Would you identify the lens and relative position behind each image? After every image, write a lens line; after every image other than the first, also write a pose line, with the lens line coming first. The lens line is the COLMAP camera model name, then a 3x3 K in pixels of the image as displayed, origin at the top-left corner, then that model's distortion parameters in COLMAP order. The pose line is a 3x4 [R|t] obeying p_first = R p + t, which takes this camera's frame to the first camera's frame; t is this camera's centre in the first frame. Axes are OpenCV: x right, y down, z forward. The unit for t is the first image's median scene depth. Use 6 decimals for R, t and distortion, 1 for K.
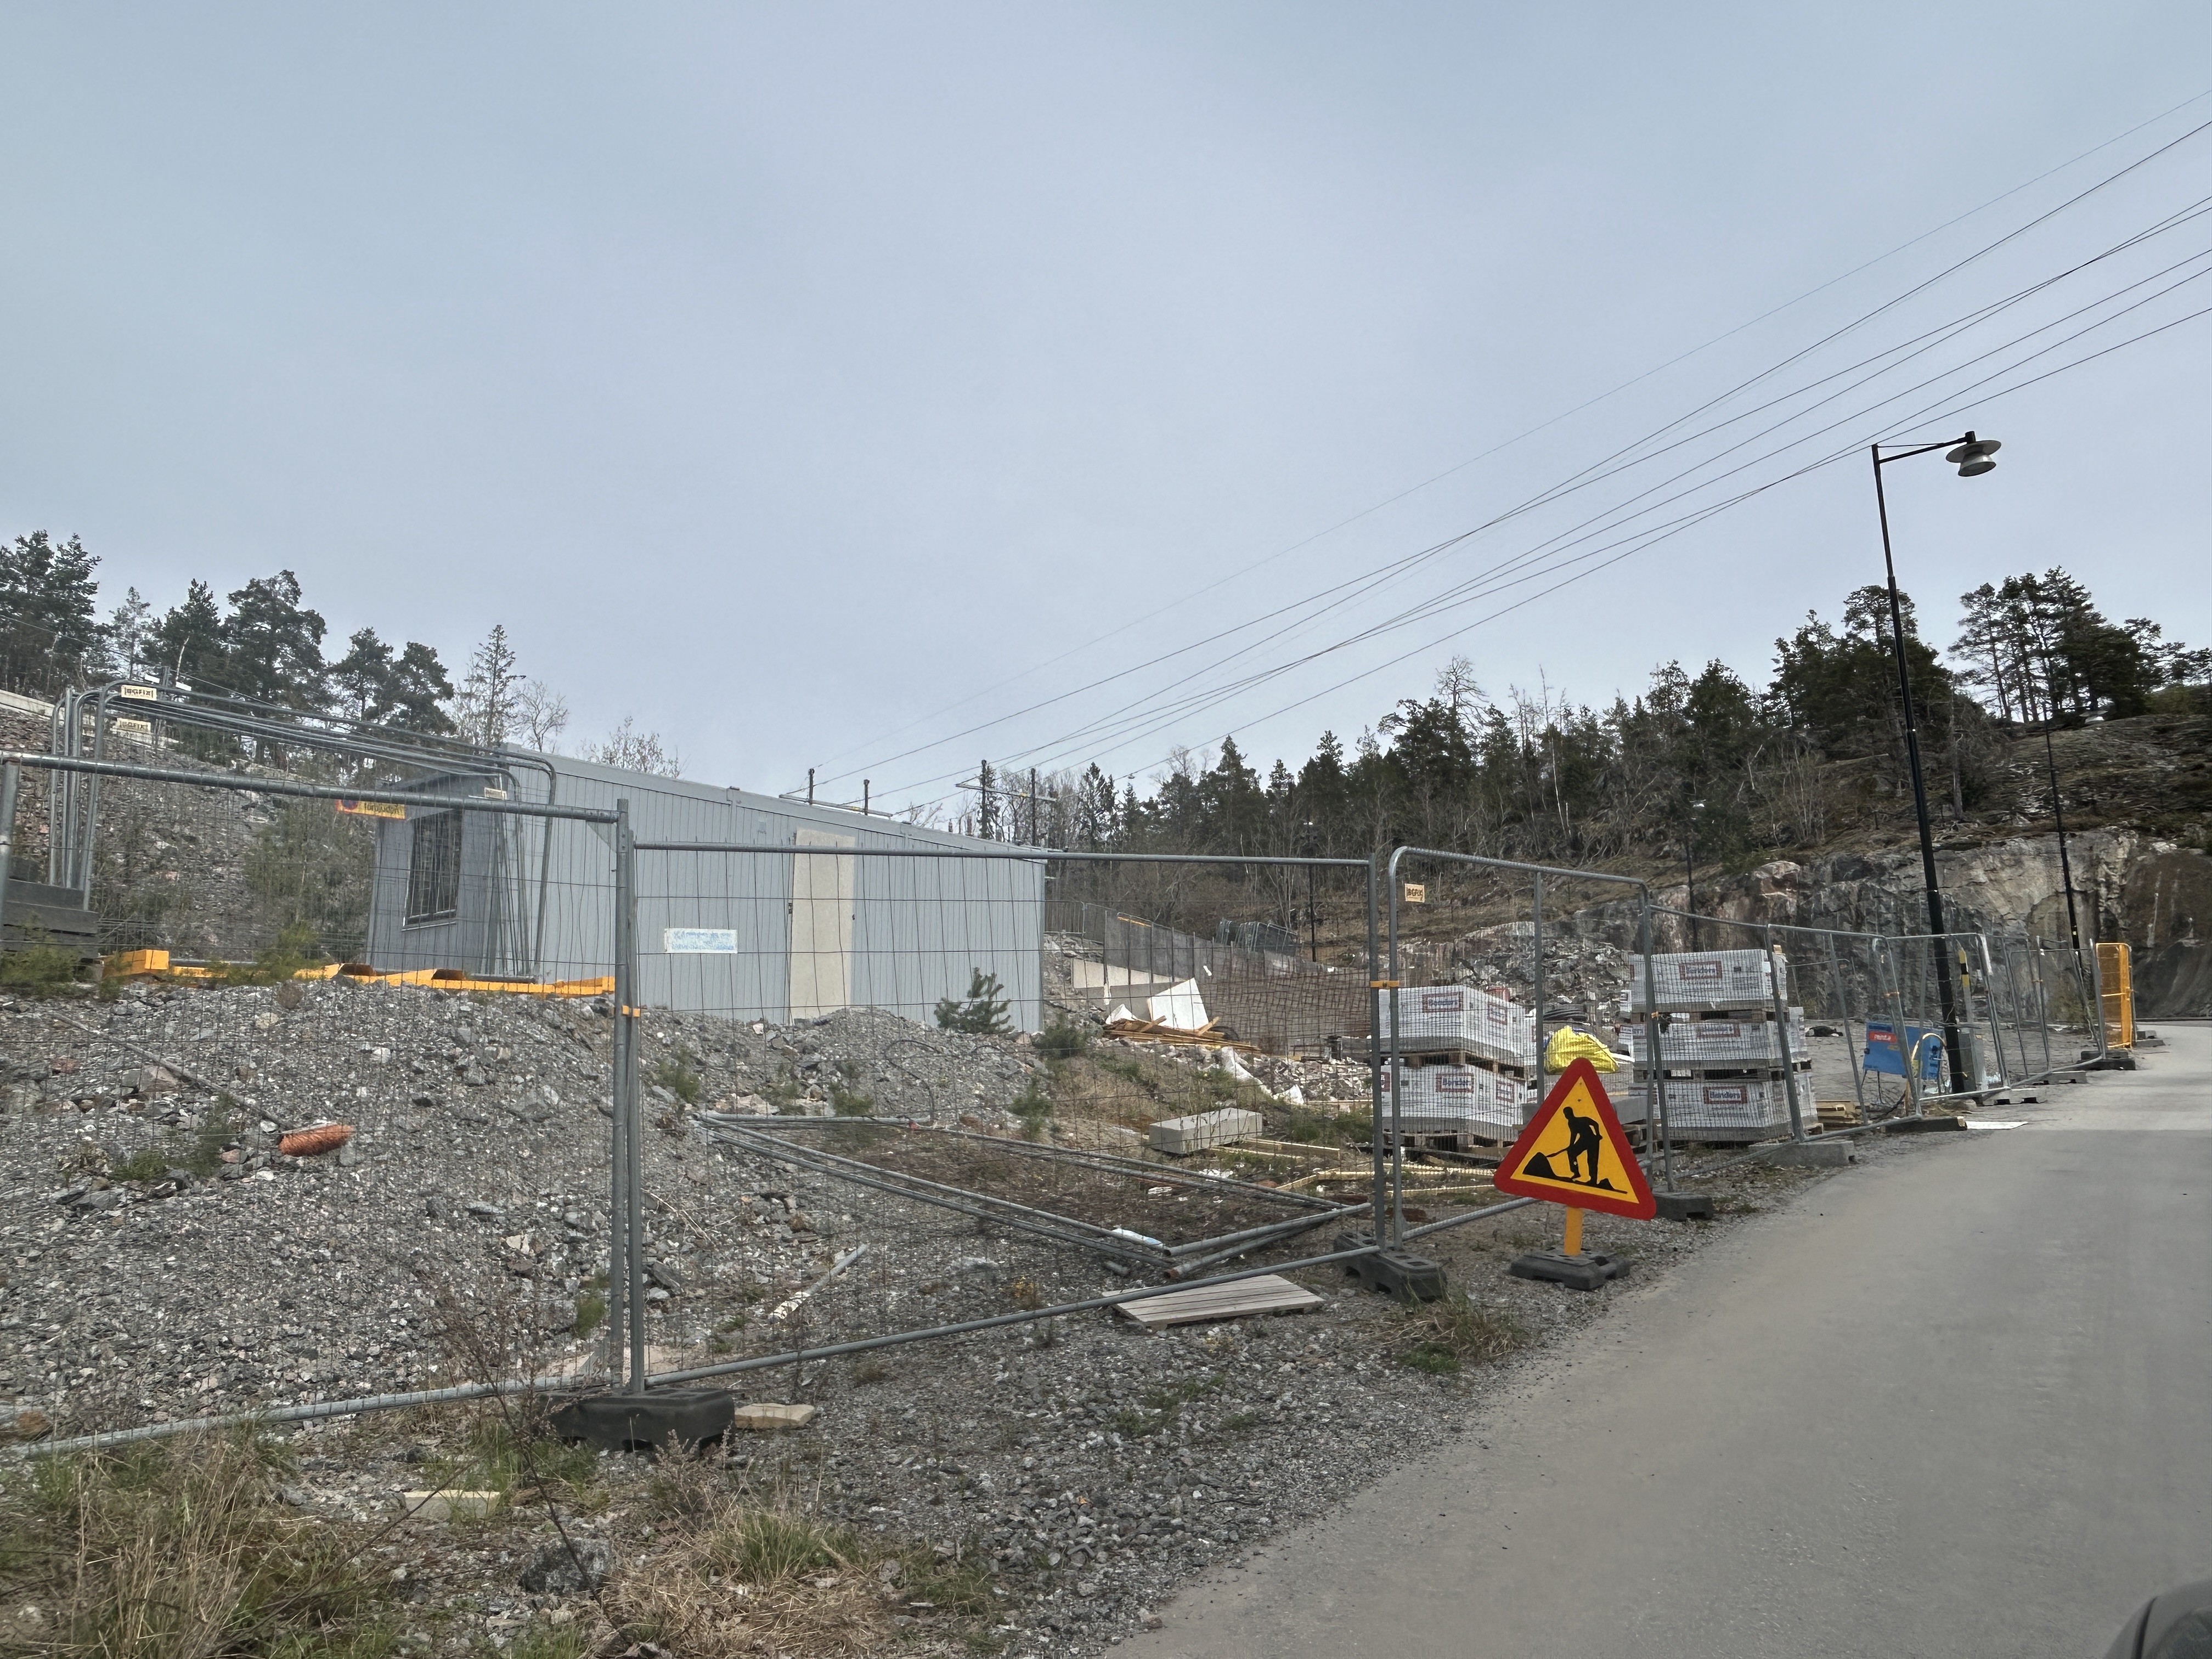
lens RADIAL K [[1464.2, 0, 1099.0], [0, 1464.2, 833.7], [0, 0, 1]] dist [-0.003657, 0.006053]
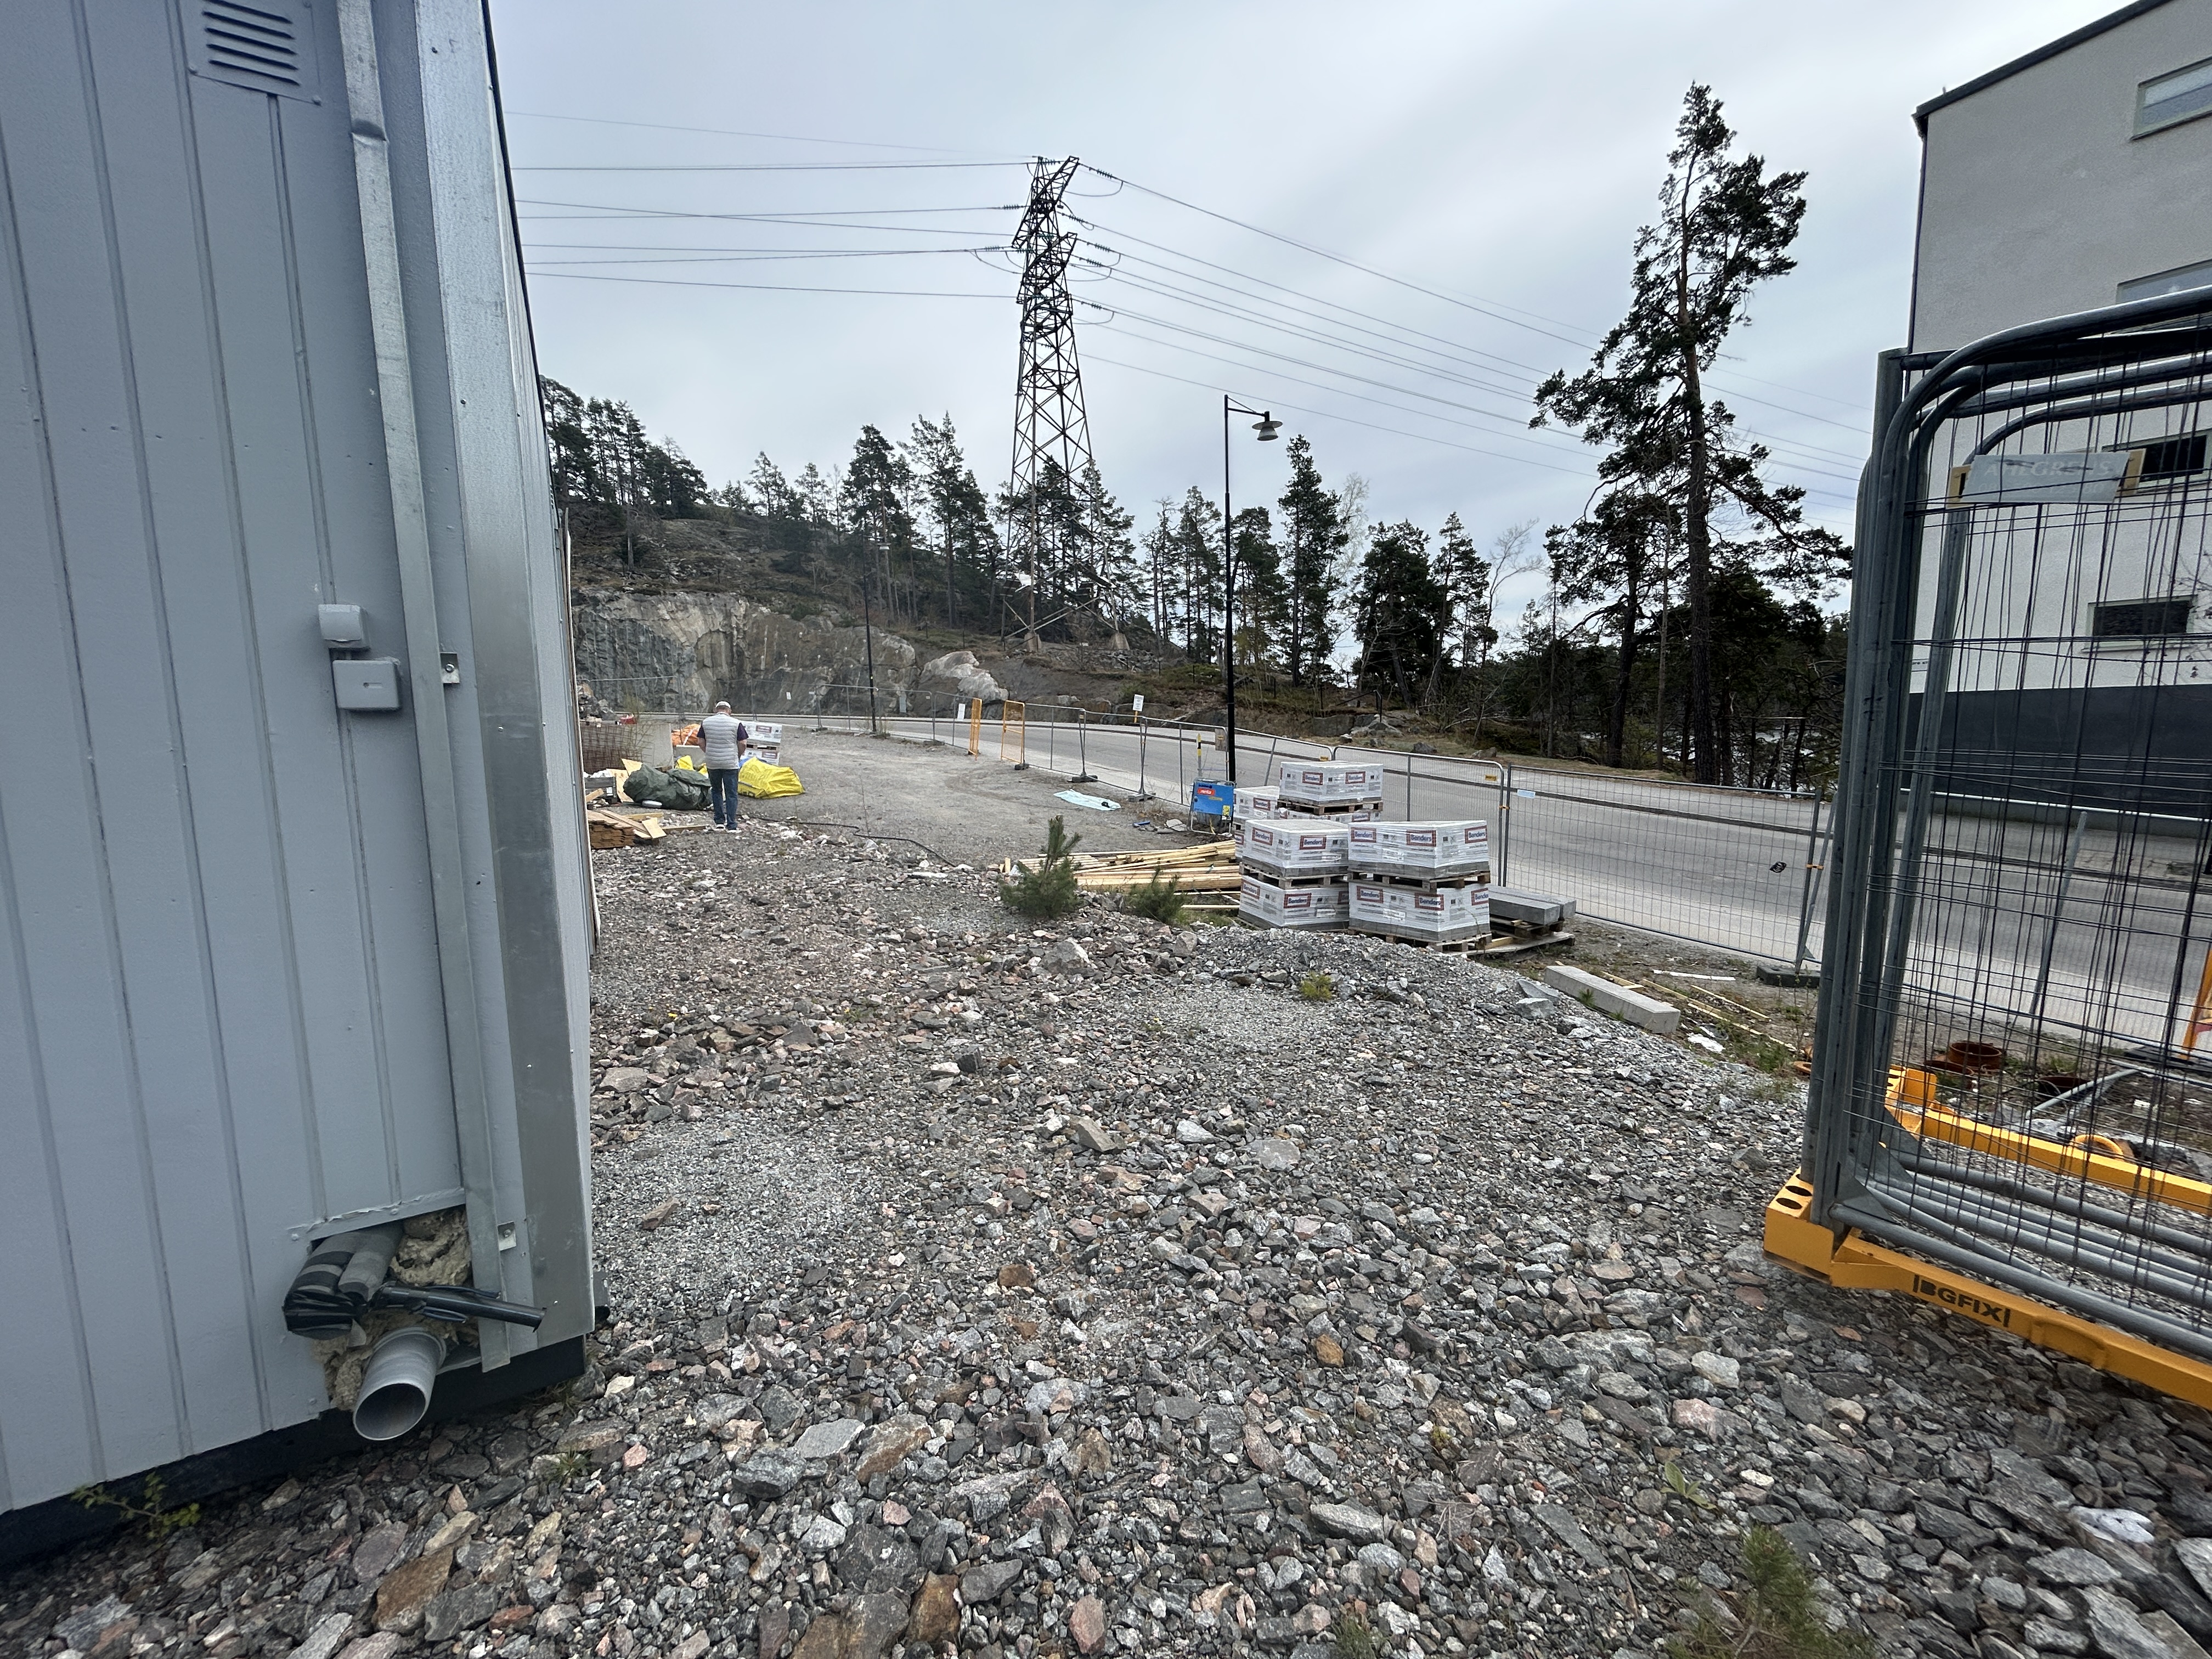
lens RADIAL K [[889.3, 0, 1111.4], [0, 889.3, 830.7], [0, 0, 1]] dist [-0.002795, 0.000391]
pose [[0.350705, -0.119005, 0.928894, -0.660412], [-0.156342, 0.970533, 0.183366, 0.026588], [-0.923343, -0.209533, 0.321766, 1.192811]]
